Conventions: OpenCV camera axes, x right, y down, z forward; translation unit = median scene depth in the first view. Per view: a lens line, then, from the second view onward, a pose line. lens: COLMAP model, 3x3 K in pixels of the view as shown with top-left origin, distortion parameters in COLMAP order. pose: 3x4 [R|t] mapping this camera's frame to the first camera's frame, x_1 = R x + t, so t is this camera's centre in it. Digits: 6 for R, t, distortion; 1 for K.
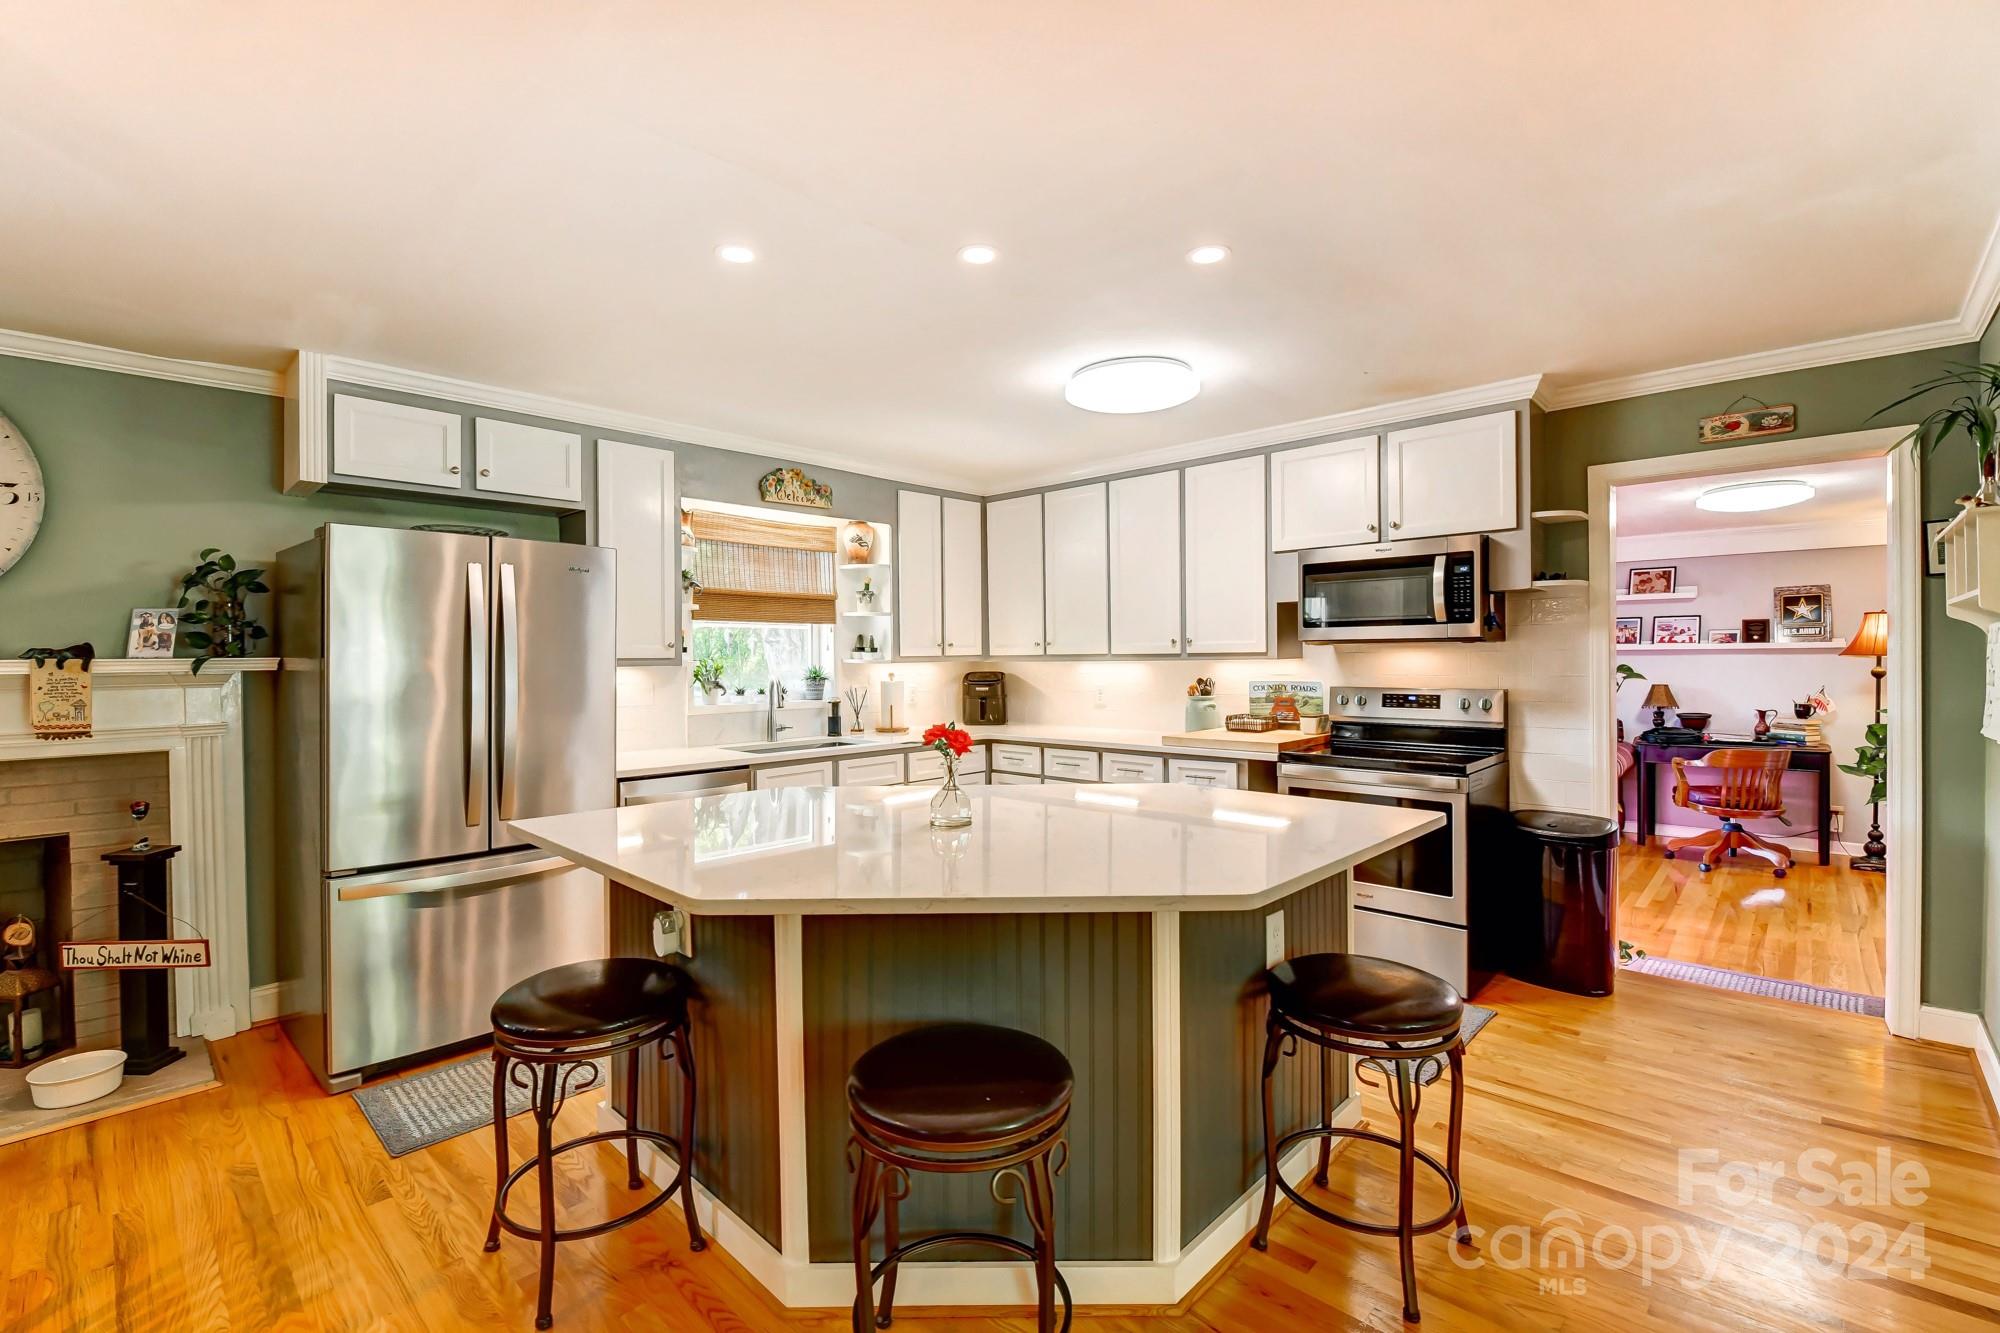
lens RADIAL K [[875.2, 0, 997.3], [0, 875.2, 660.6], [0, 0, 1]] dist [-0.005611, -0.007703]
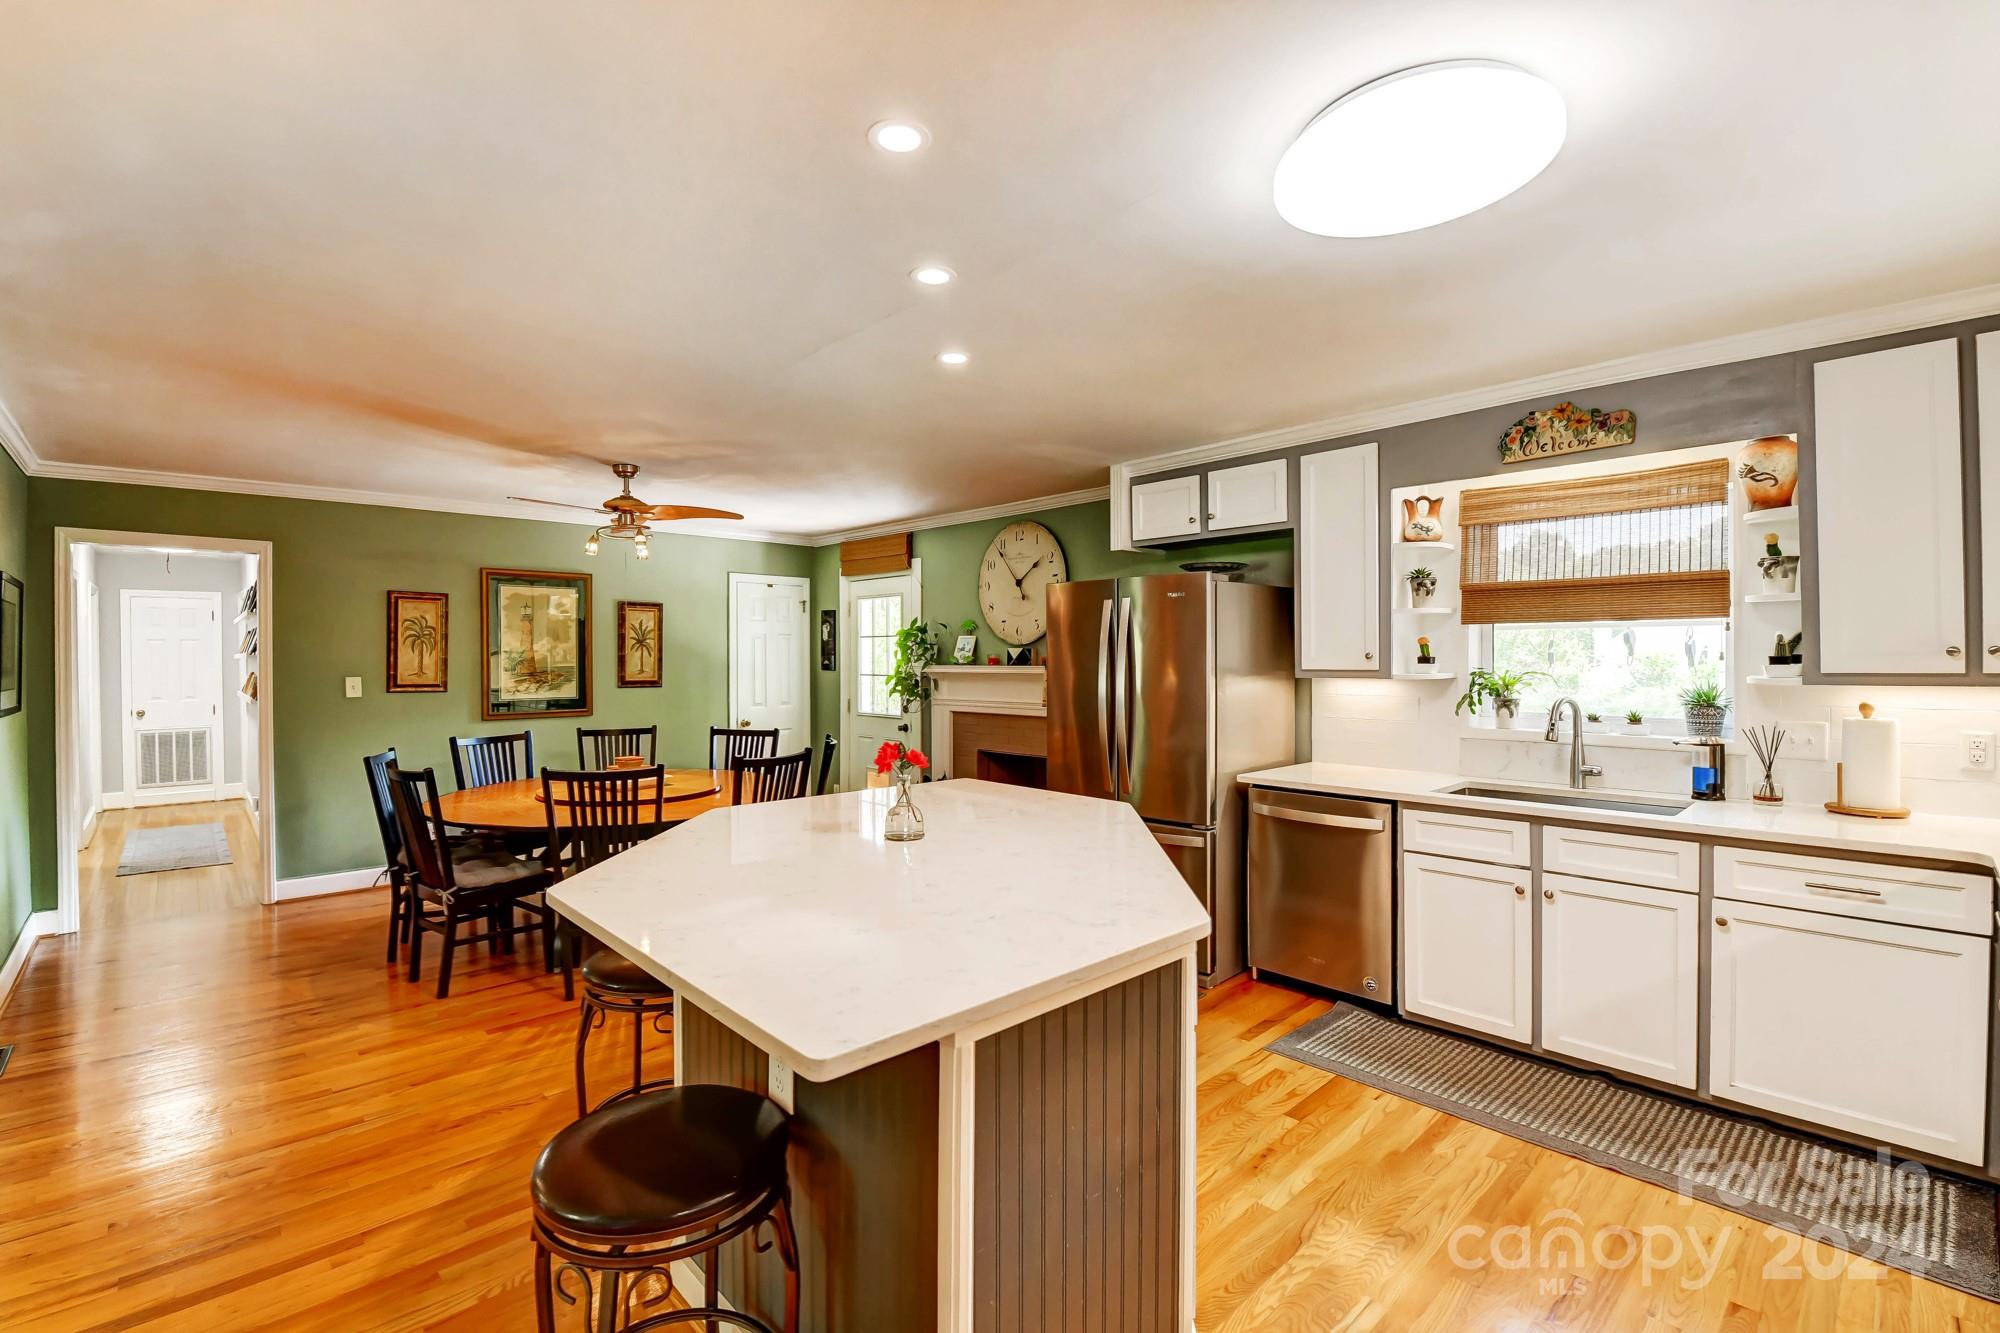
lens RADIAL K [[869.6, 0, 990.4], [0, 869.6, 664.3], [0, 0, 1]] dist [-0.009095, -0.006663]
pose [[-0.058597, 0.015413, -0.998163, 0.532959], [-0.000037, 0.999881, 0.015442, -0.022057], [0.998282, 0.000941, -0.058589, 0.628170]]
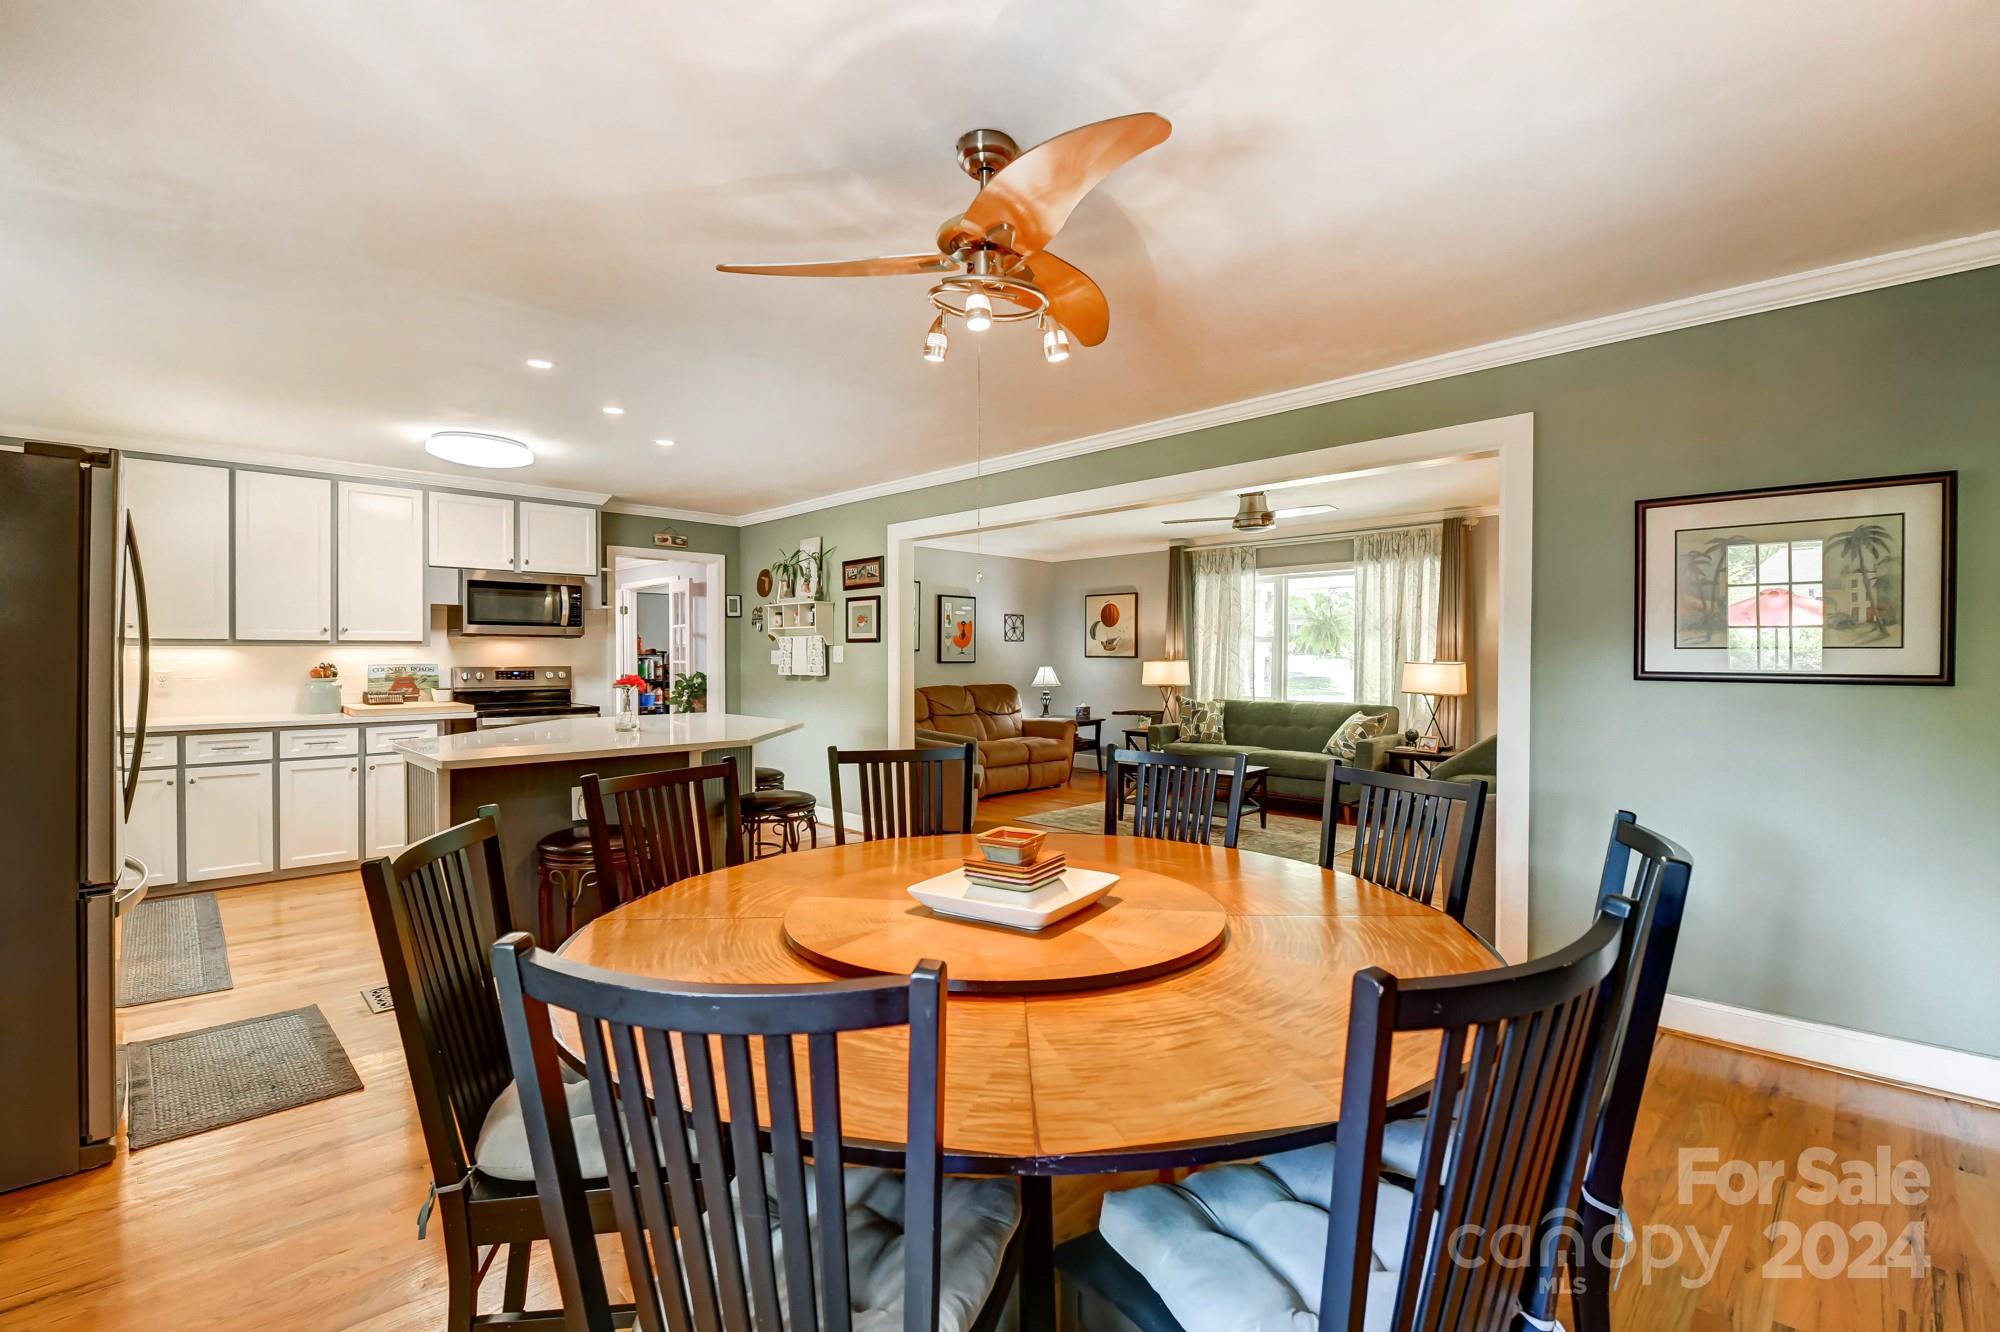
lens RADIAL K [[874.0, 0, 992.0], [0, 874.0, 663.7], [0, 0, 1]] dist [0.010106, -0.019228]
pose [[0.038785, -0.000334, 0.999248, -0.982403], [0.004046, 0.999992, 0.000177, 0.027781], [-0.999239, 0.004036, 0.038786, 0.095831]]
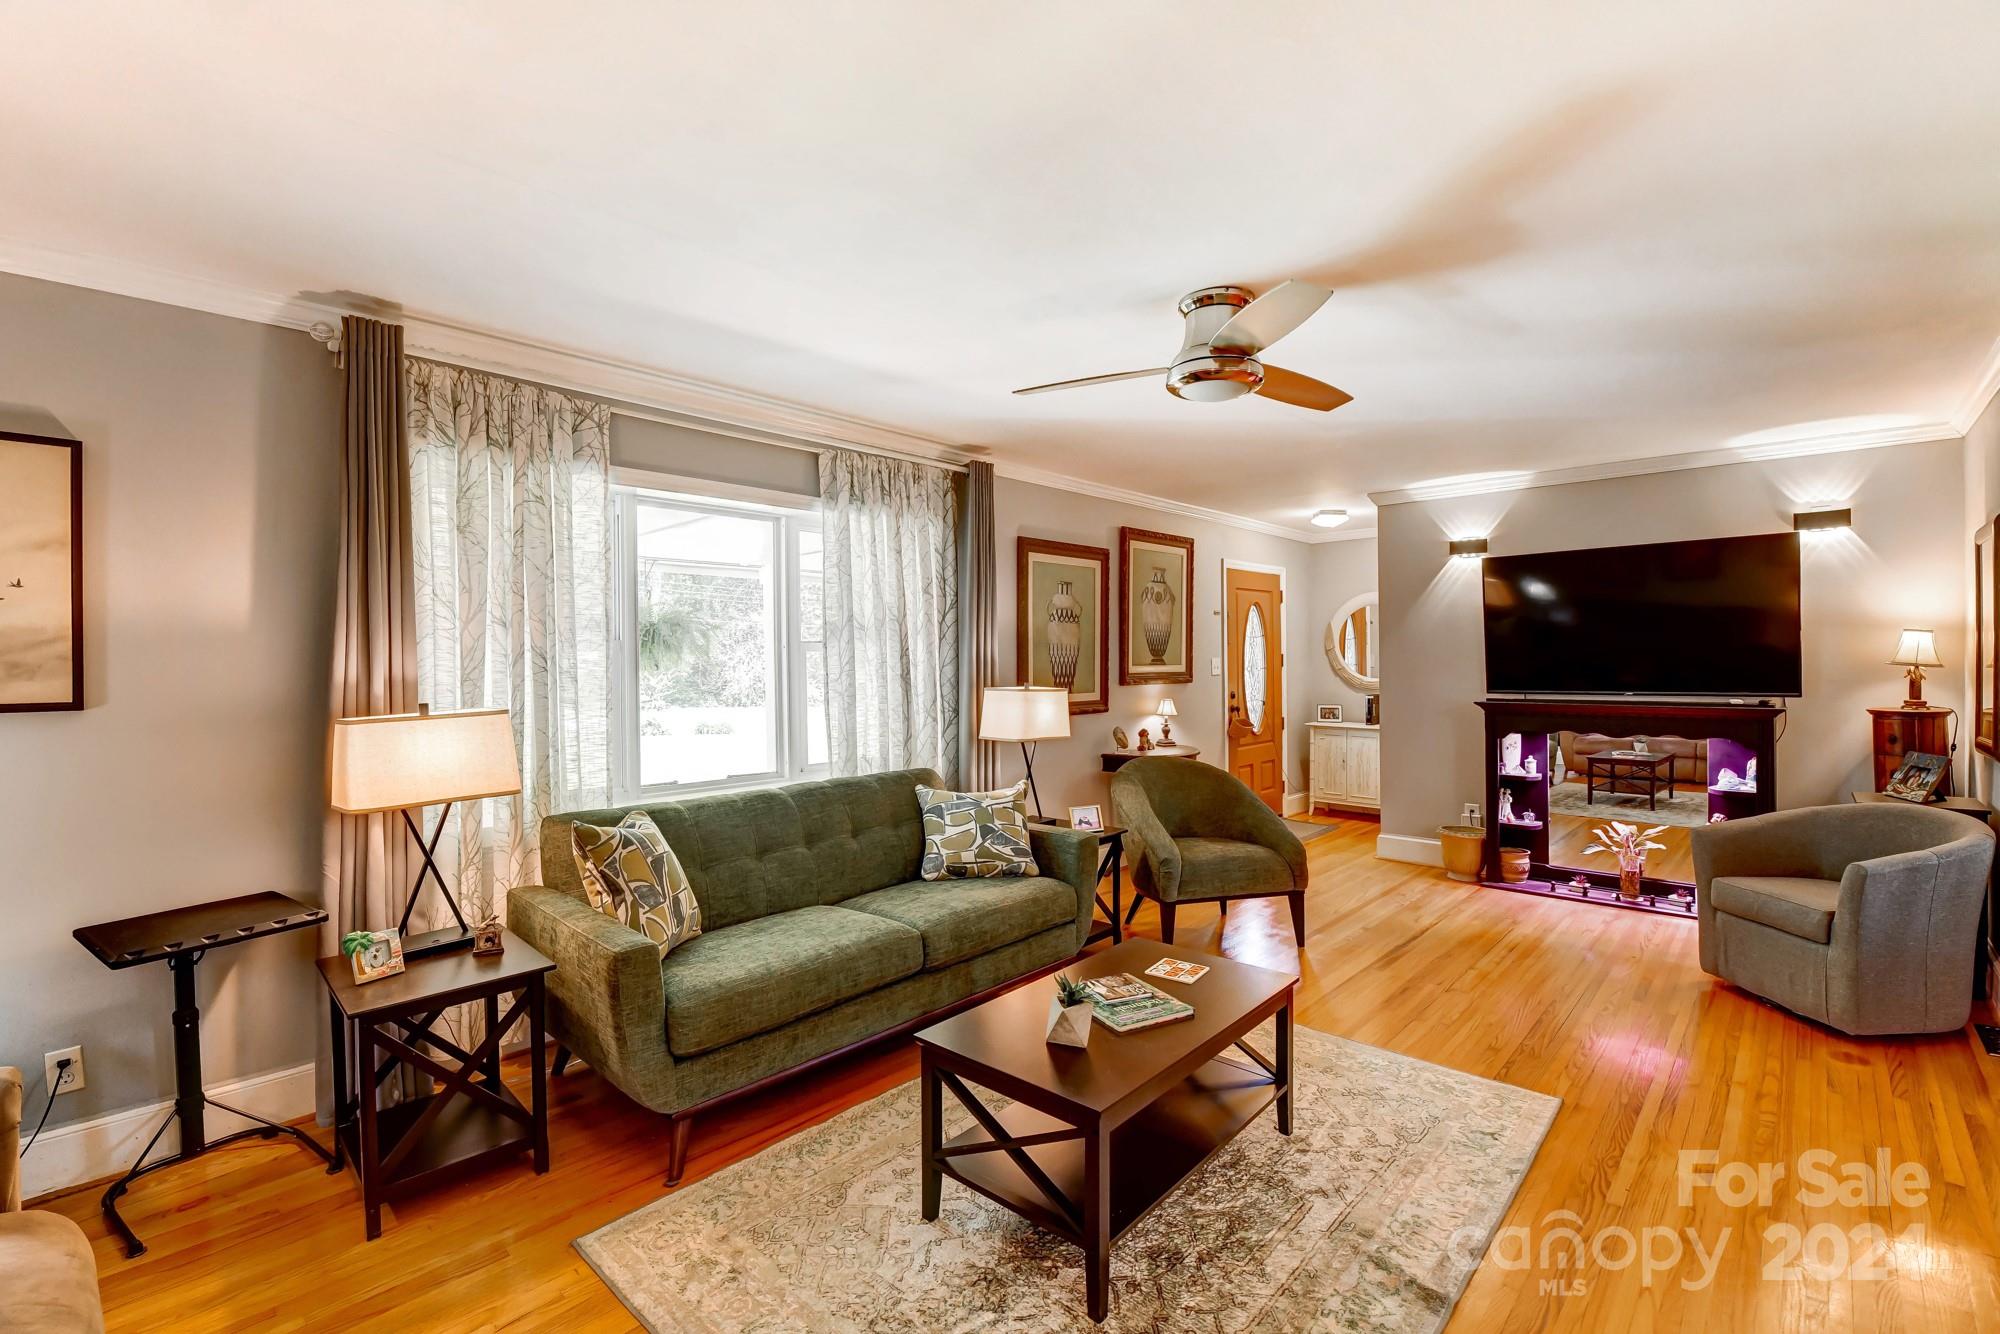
lens RADIAL K [[869.6, 0, 990.4], [0, 869.6, 664.8], [0, 0, 1]] dist [-0.009095, -0.006663]
pose [[-0.999824, 0.017809, 0.005893, 0.690597], [0.017864, 0.999796, 0.009475, -0.007892], [-0.005723, 0.009579, -0.999938, 0.345229]]
